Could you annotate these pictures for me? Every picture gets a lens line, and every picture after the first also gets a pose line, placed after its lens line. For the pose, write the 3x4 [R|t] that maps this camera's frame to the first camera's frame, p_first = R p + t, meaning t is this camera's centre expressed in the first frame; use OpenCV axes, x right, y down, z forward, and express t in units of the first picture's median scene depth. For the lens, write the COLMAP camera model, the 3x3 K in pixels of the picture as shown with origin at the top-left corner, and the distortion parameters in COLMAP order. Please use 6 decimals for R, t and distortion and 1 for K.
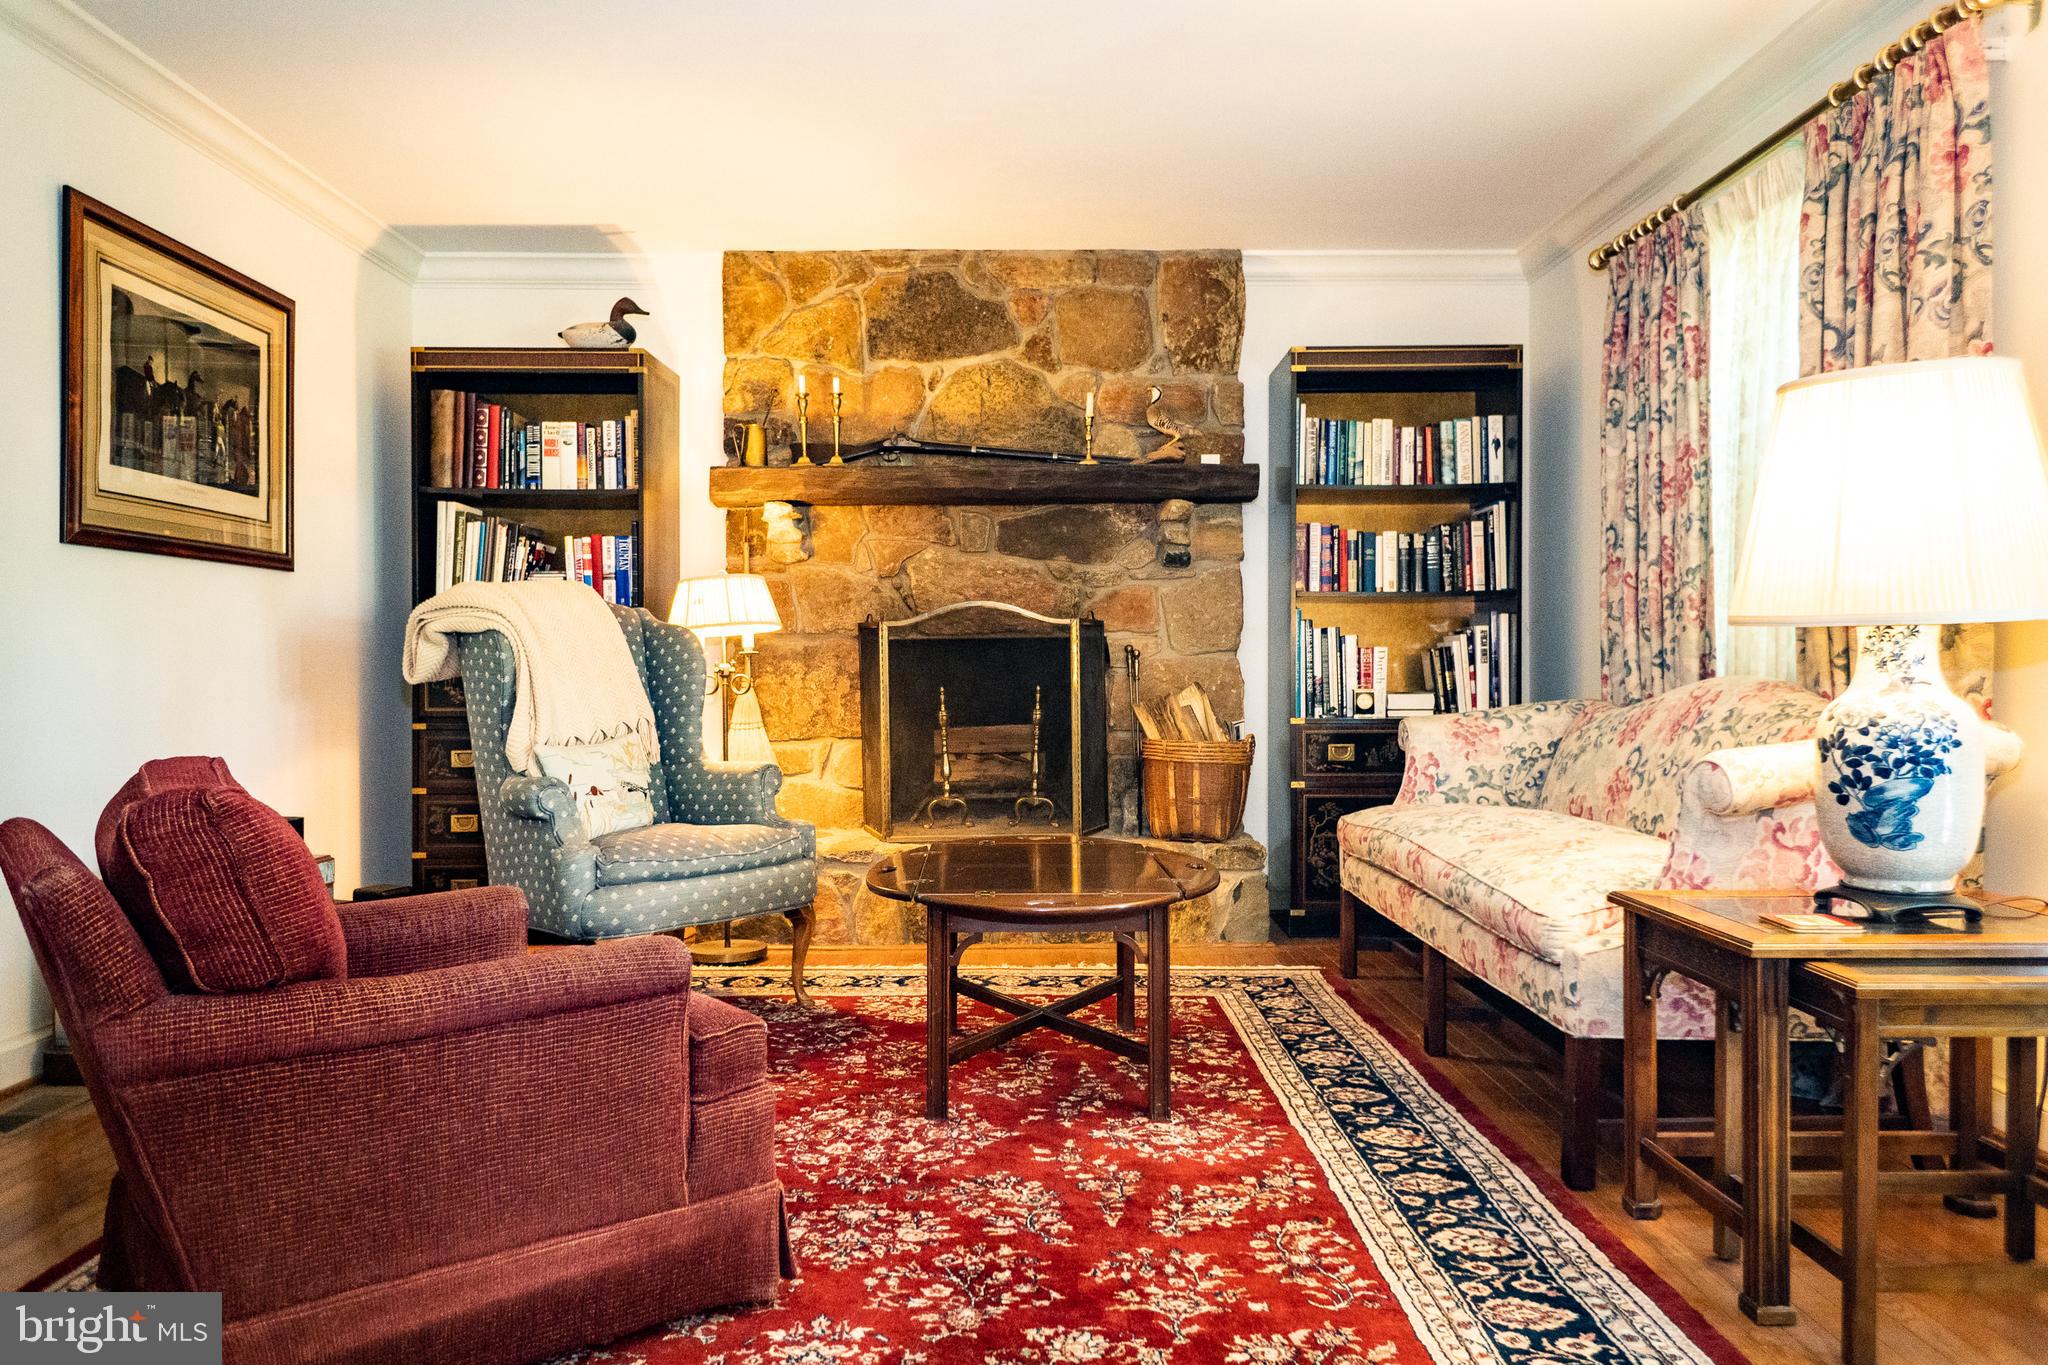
lens RADIAL K [[1419.5, 0, 1024.0], [0, 1419.5, 682.5], [0, 0, 1]] dist [0.022730, -0.003786]
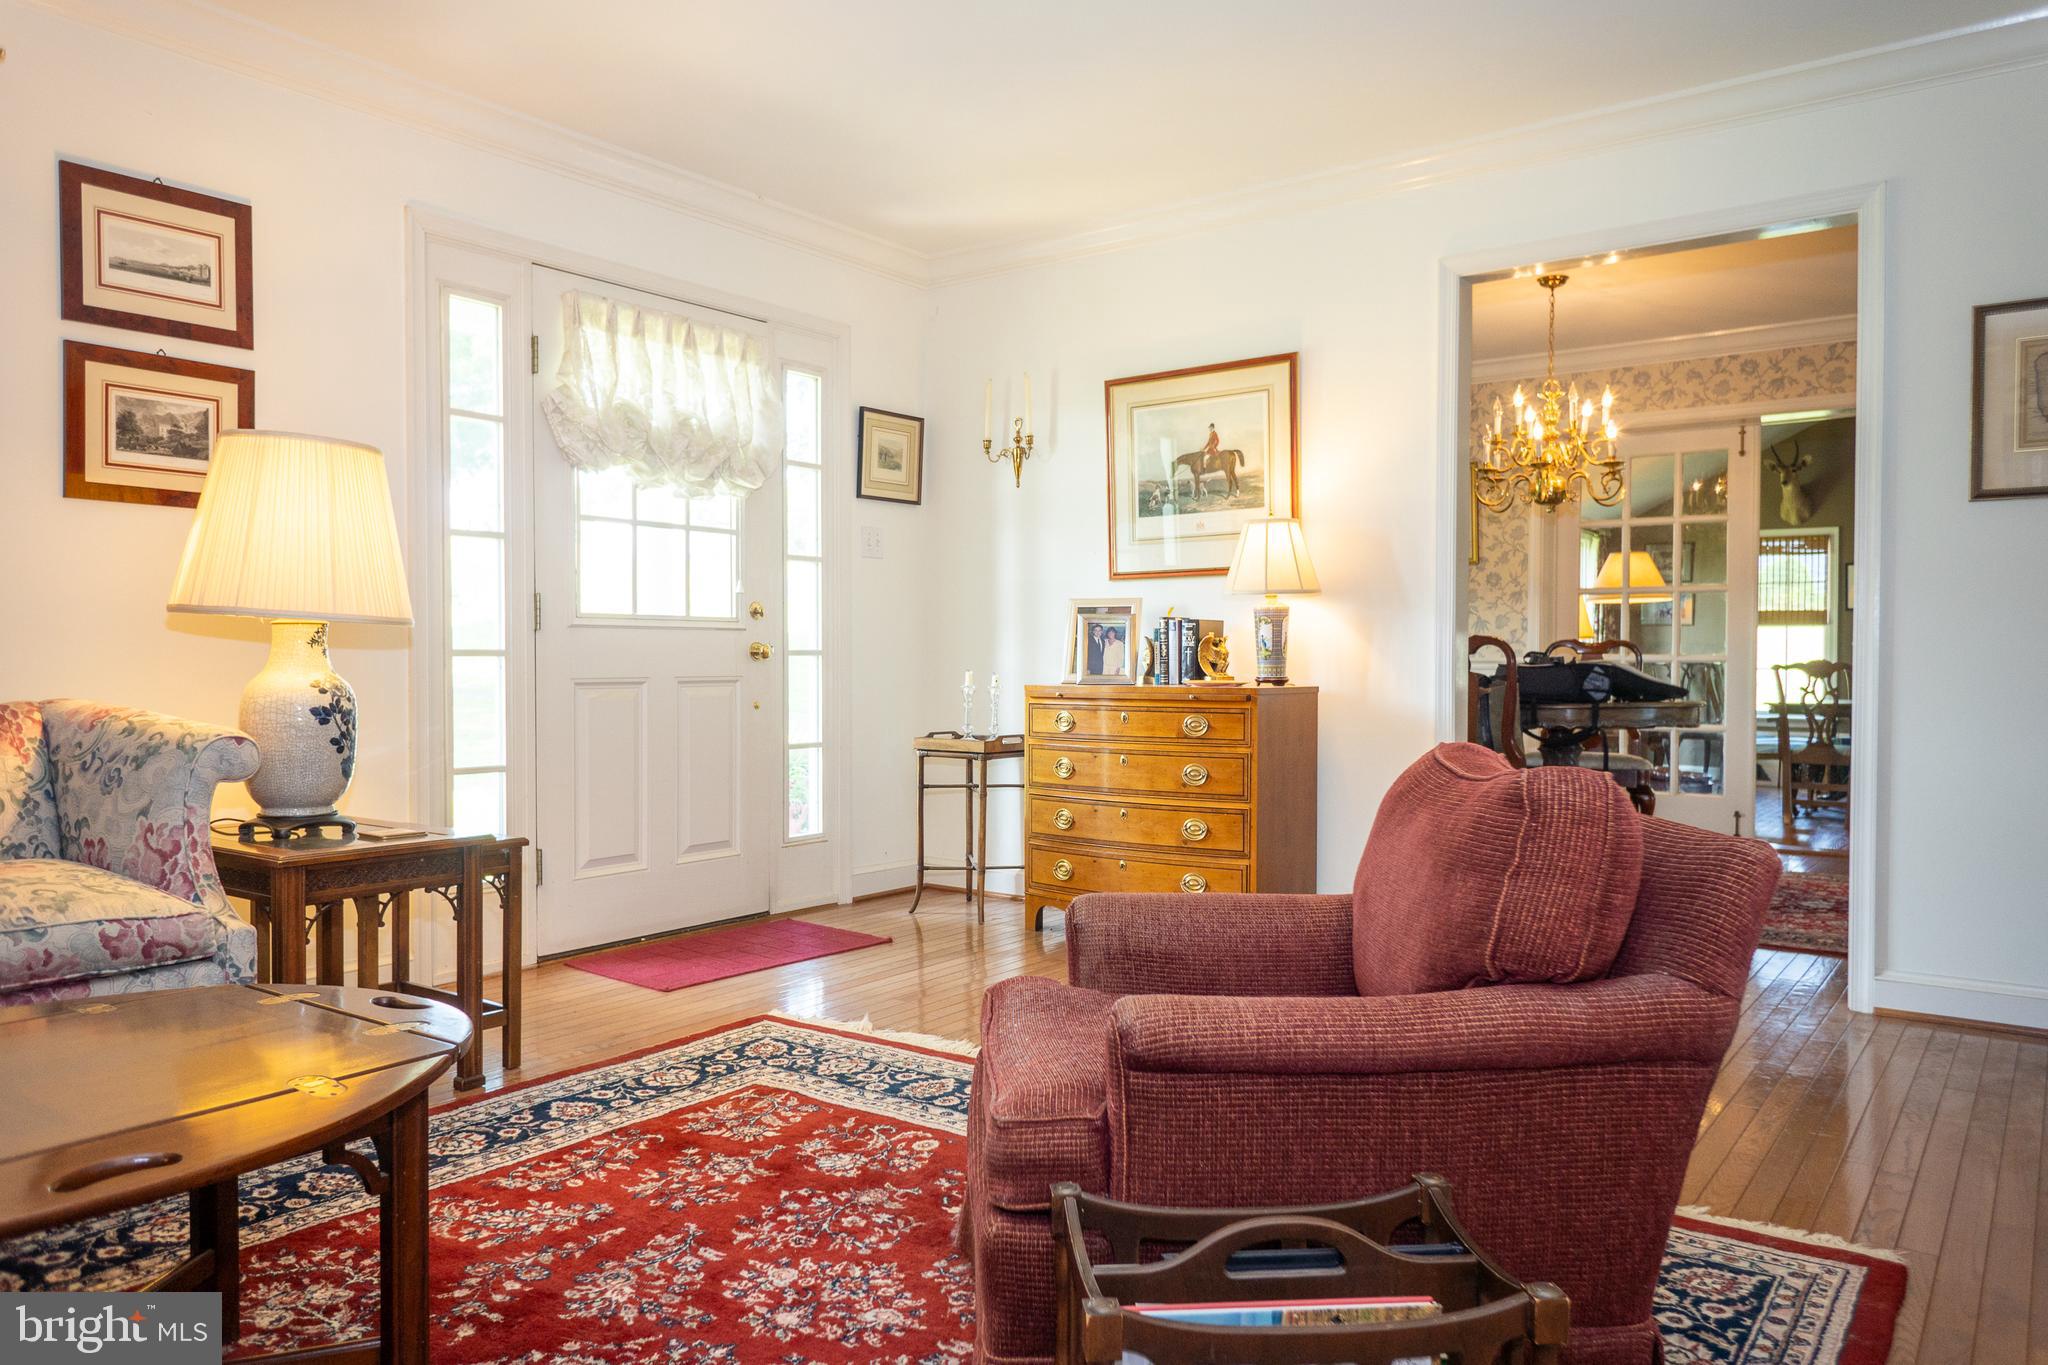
lens RADIAL K [[1419.5, 0, 1024.0], [0, 1419.5, 682.5], [0, 0, 1]] dist [0.022730, -0.003786]
pose [[-0.802641, -0.011098, 0.596360, -0.778108], [0.006666, 0.999598, 0.027574, -0.016267], [-0.596426, 0.026107, -0.802244, 1.709618]]
